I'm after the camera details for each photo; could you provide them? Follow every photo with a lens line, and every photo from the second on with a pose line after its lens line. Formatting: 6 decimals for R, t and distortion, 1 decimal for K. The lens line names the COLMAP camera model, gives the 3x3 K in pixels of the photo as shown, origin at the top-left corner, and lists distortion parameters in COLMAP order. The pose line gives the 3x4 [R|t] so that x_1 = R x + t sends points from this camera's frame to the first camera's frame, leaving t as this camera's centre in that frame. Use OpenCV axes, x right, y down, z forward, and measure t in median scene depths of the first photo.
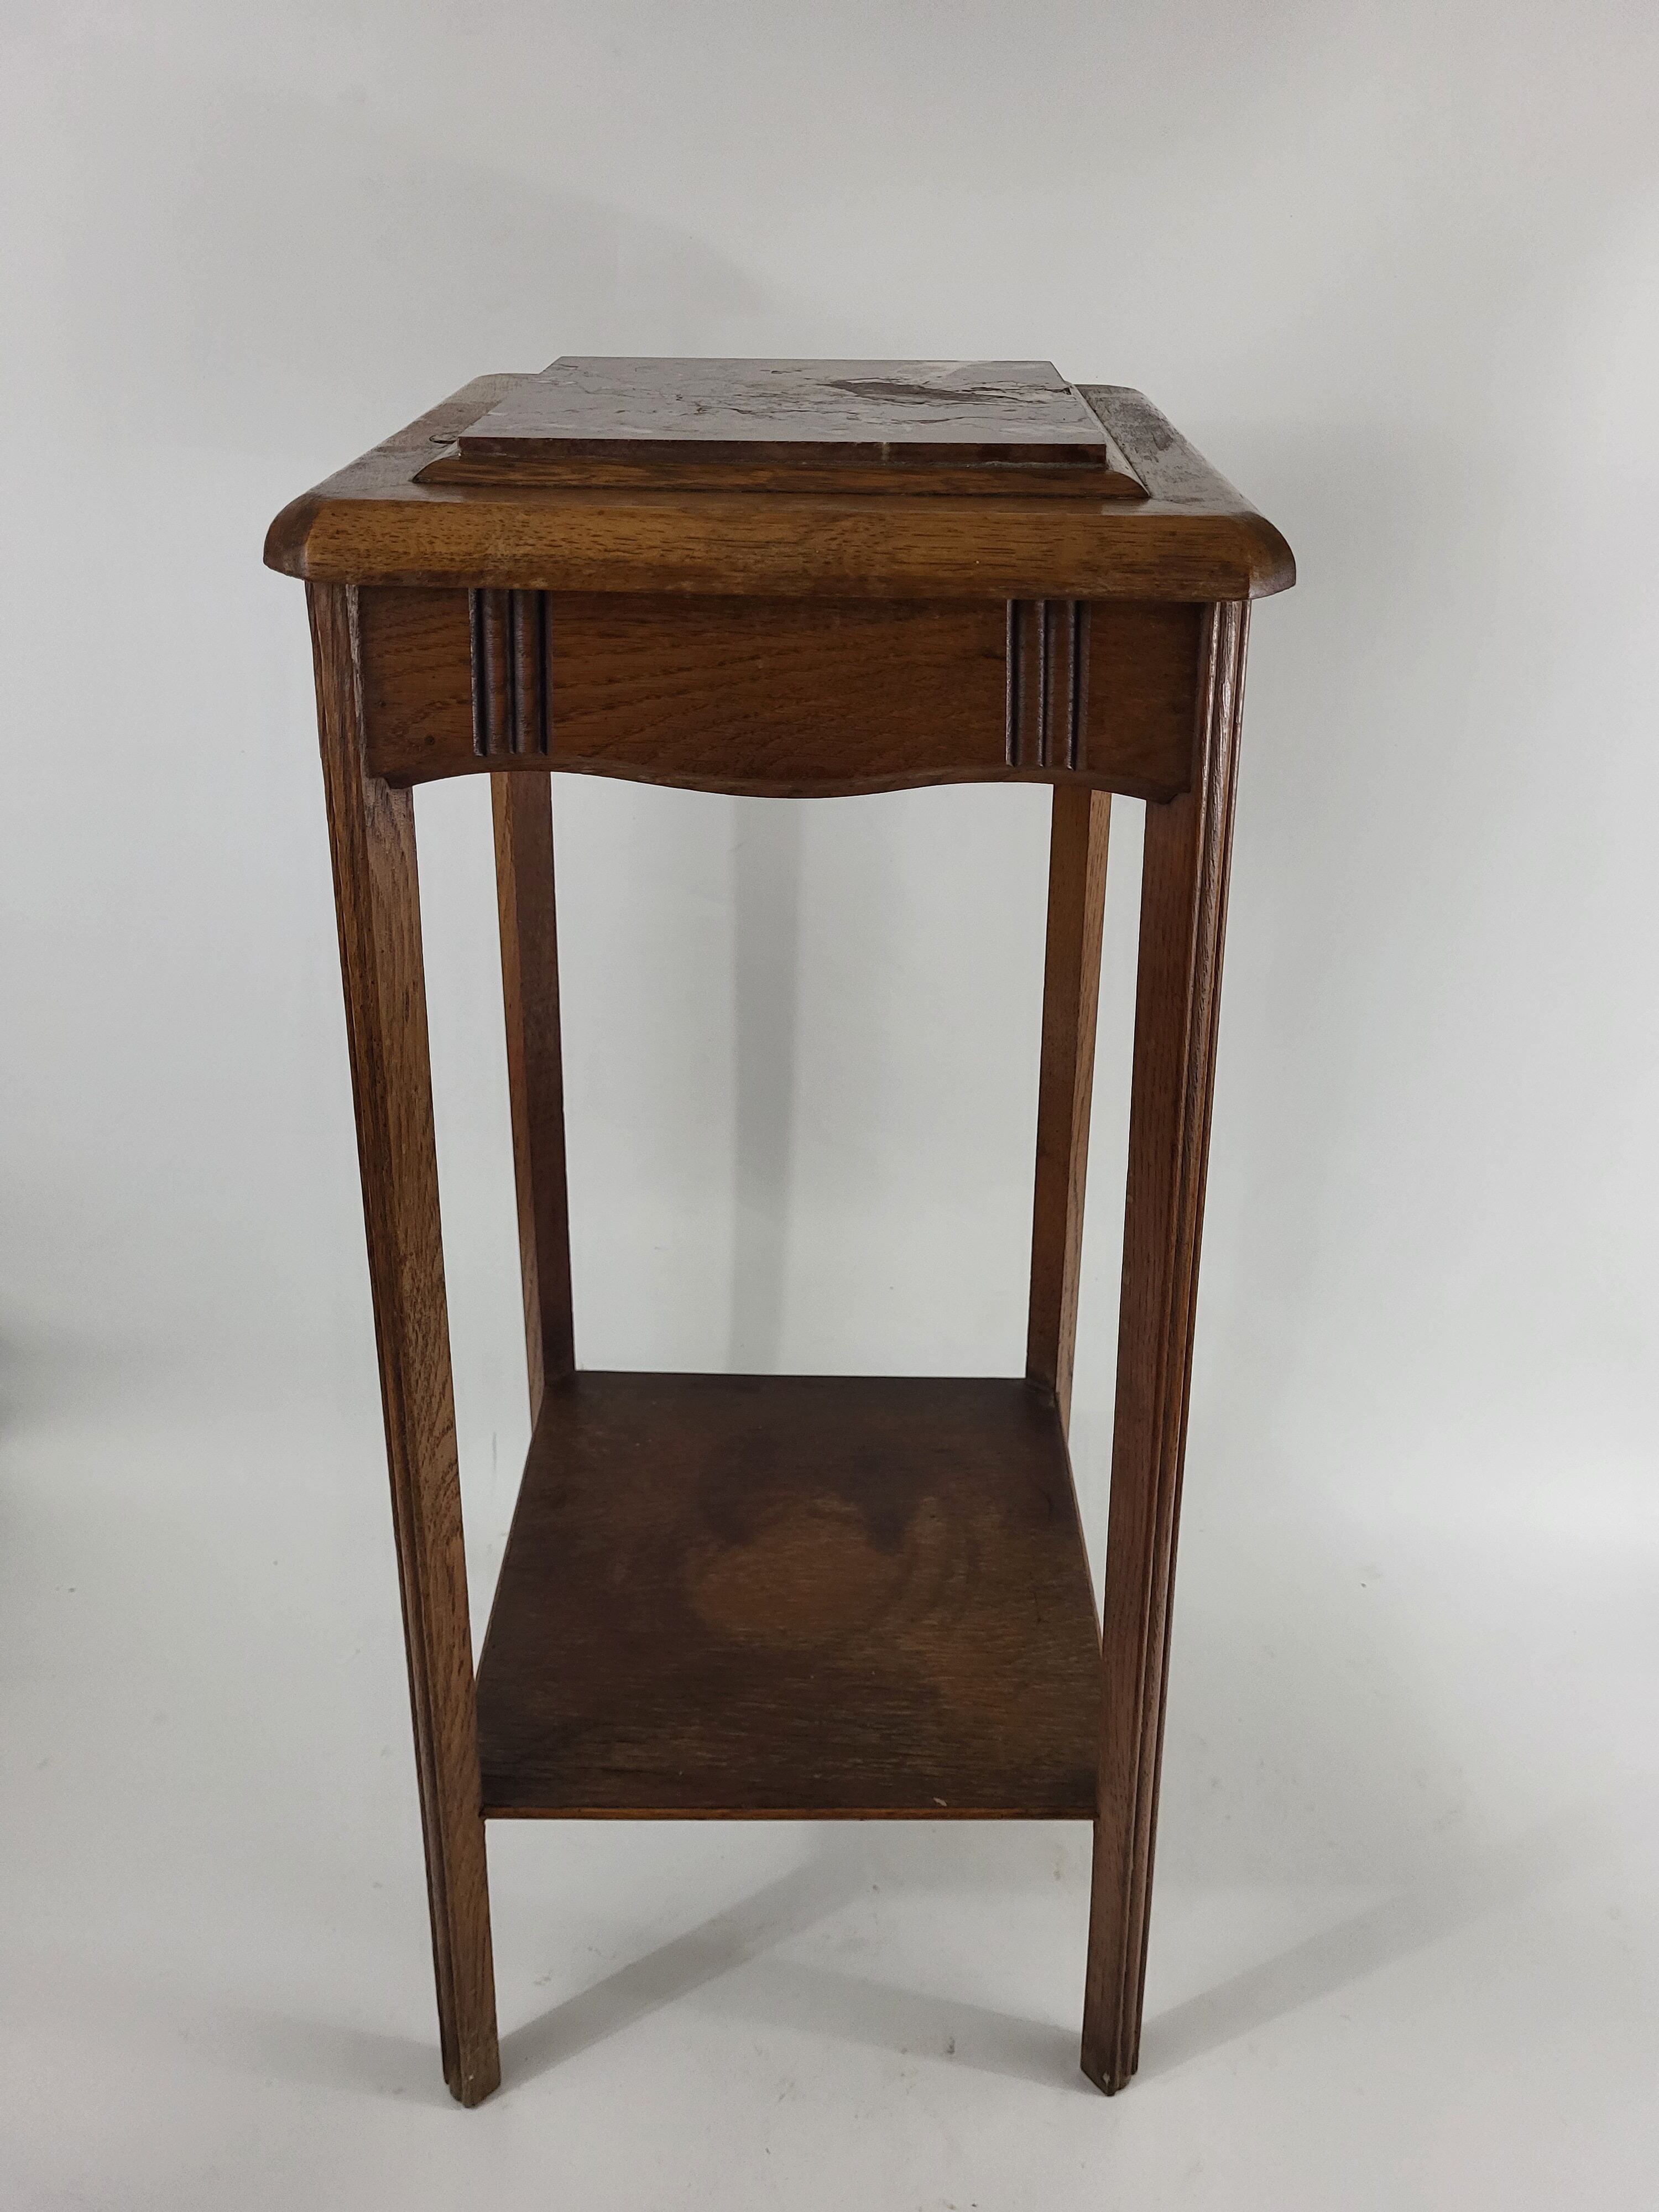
lens RADIAL K [[1709.3, 0, 832.0], [0, 1709.3, 1077.2], [0, 0, 1]] dist [0.029408, -0.001049]
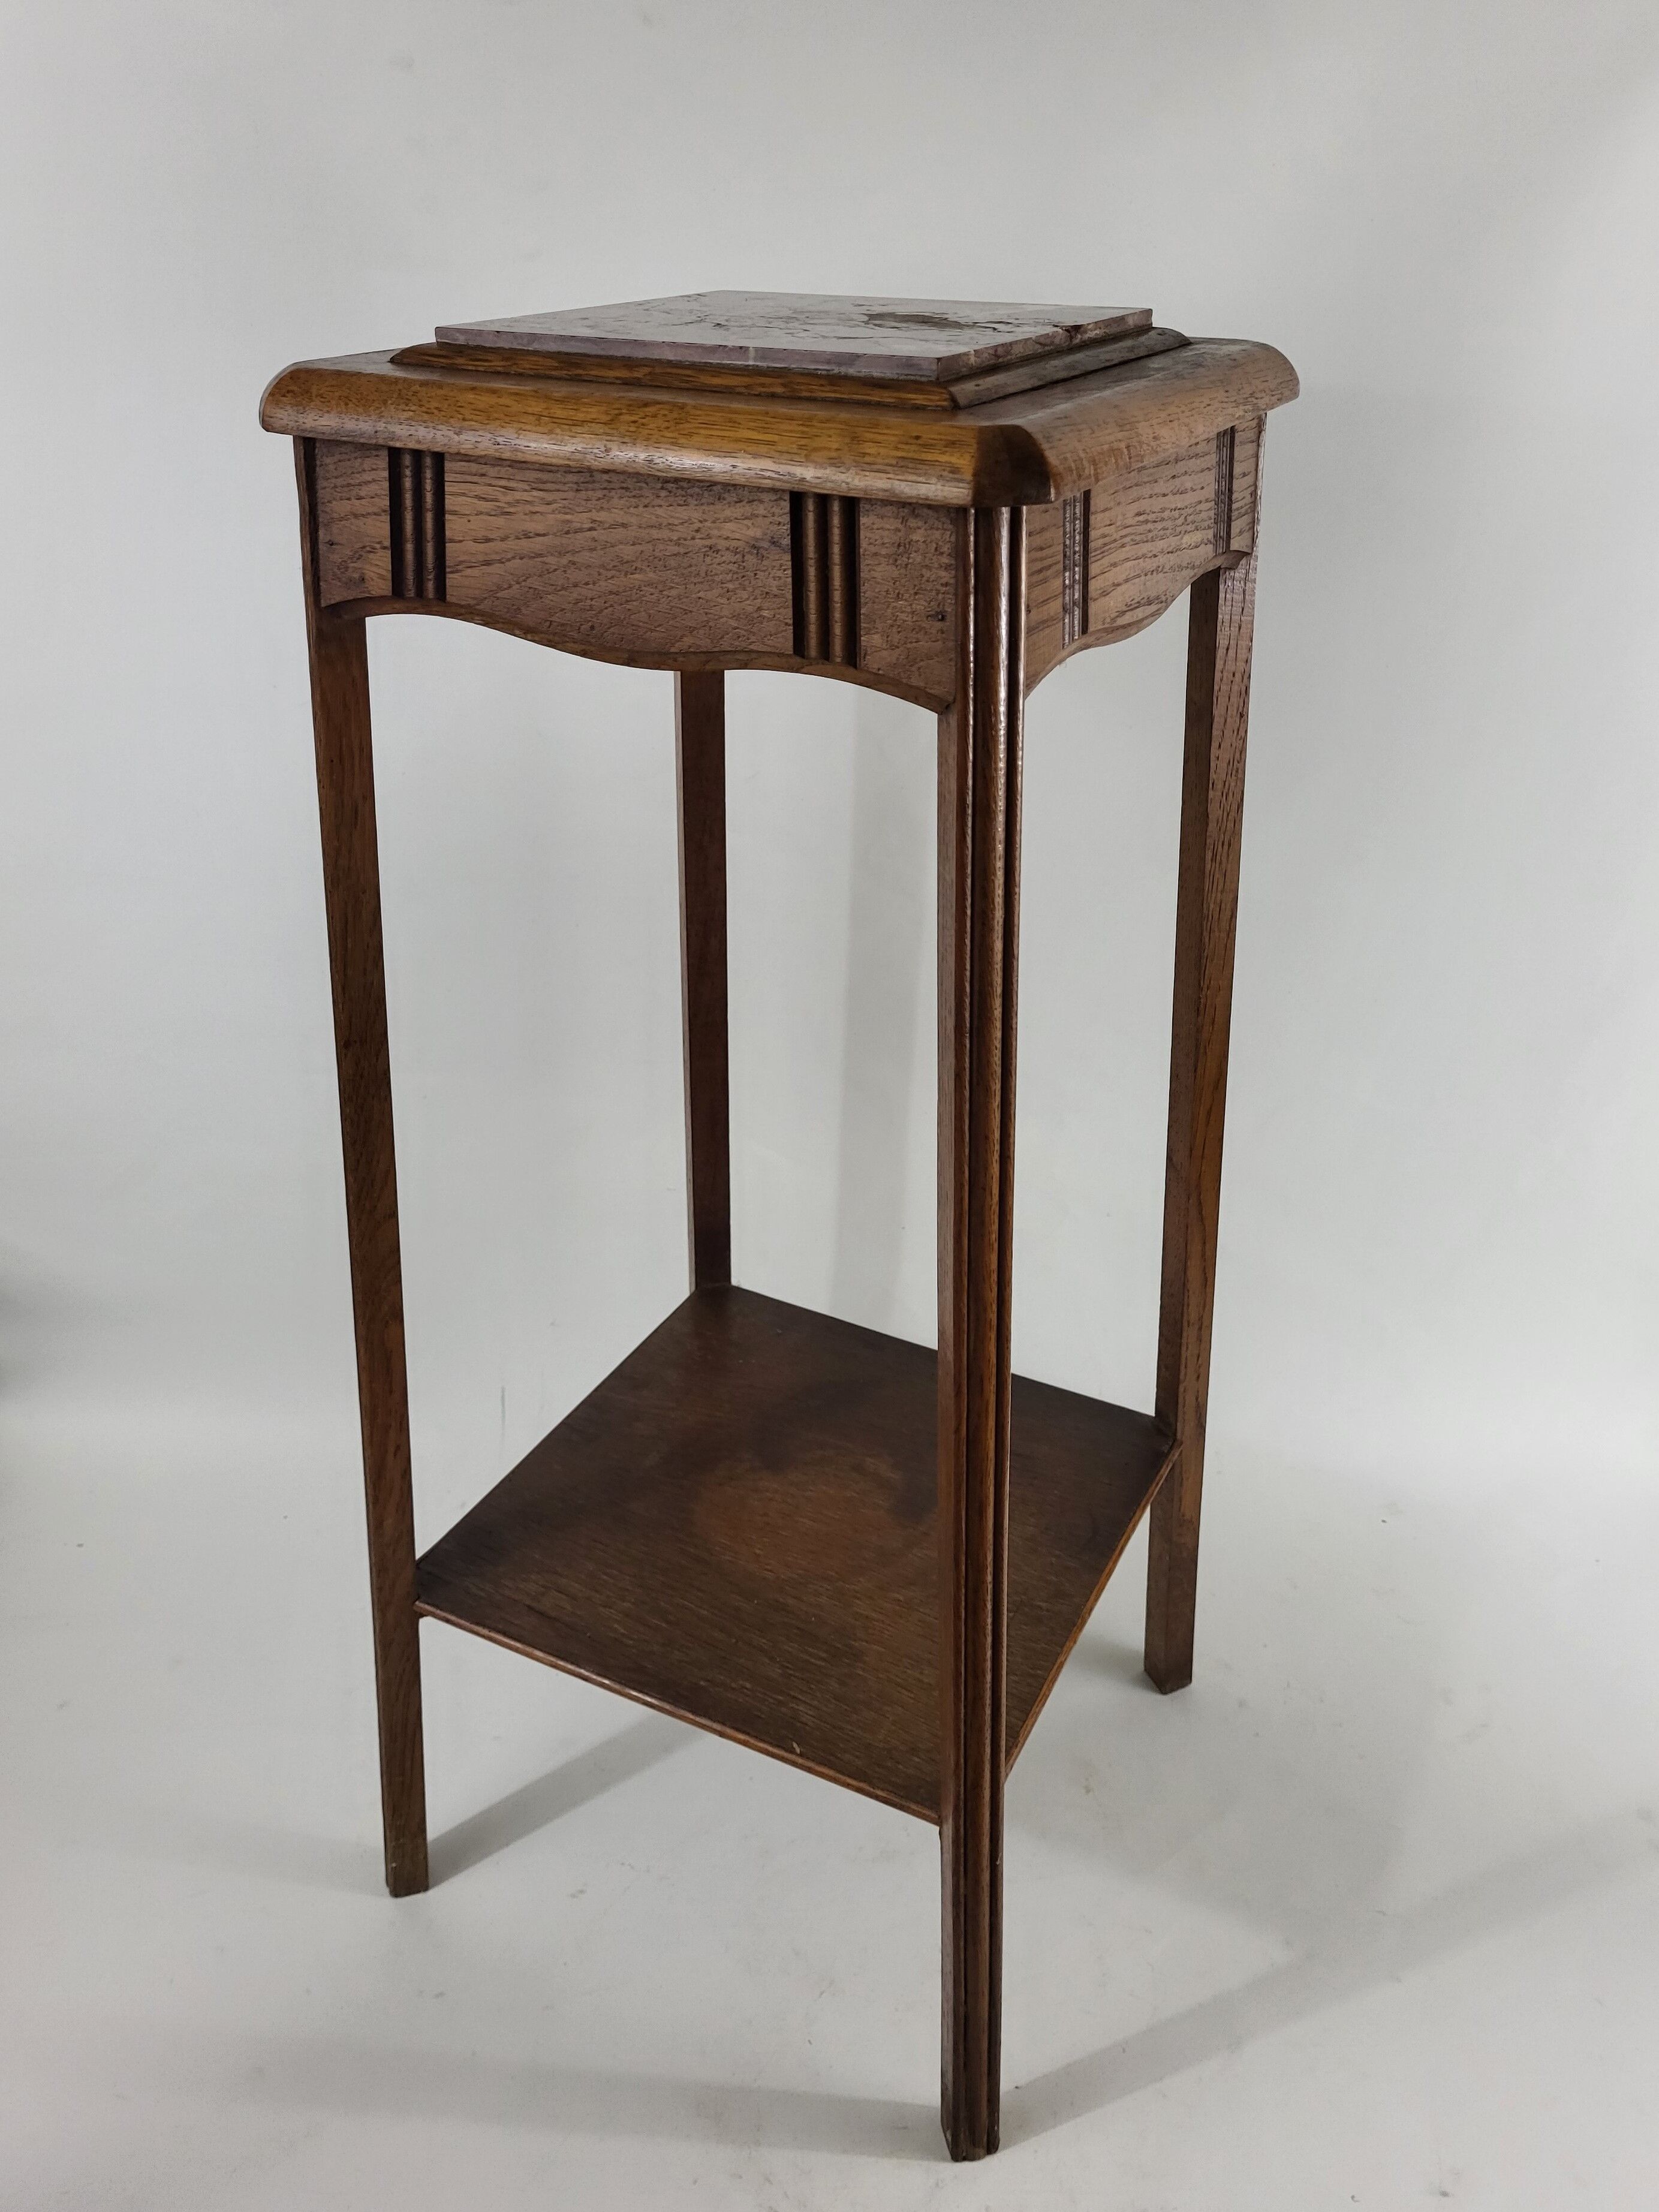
lens RADIAL K [[1836.5, 0, 821.2], [0, 1836.5, 1028.1], [0, 0, 1]] dist [0.032188, -0.001754]
pose [[0.889916, 0.195283, -0.412205, 0.426794], [-0.221327, 0.975070, -0.015885, 0.036452], [0.398827, 0.105369, 0.910953, 0.007508]]
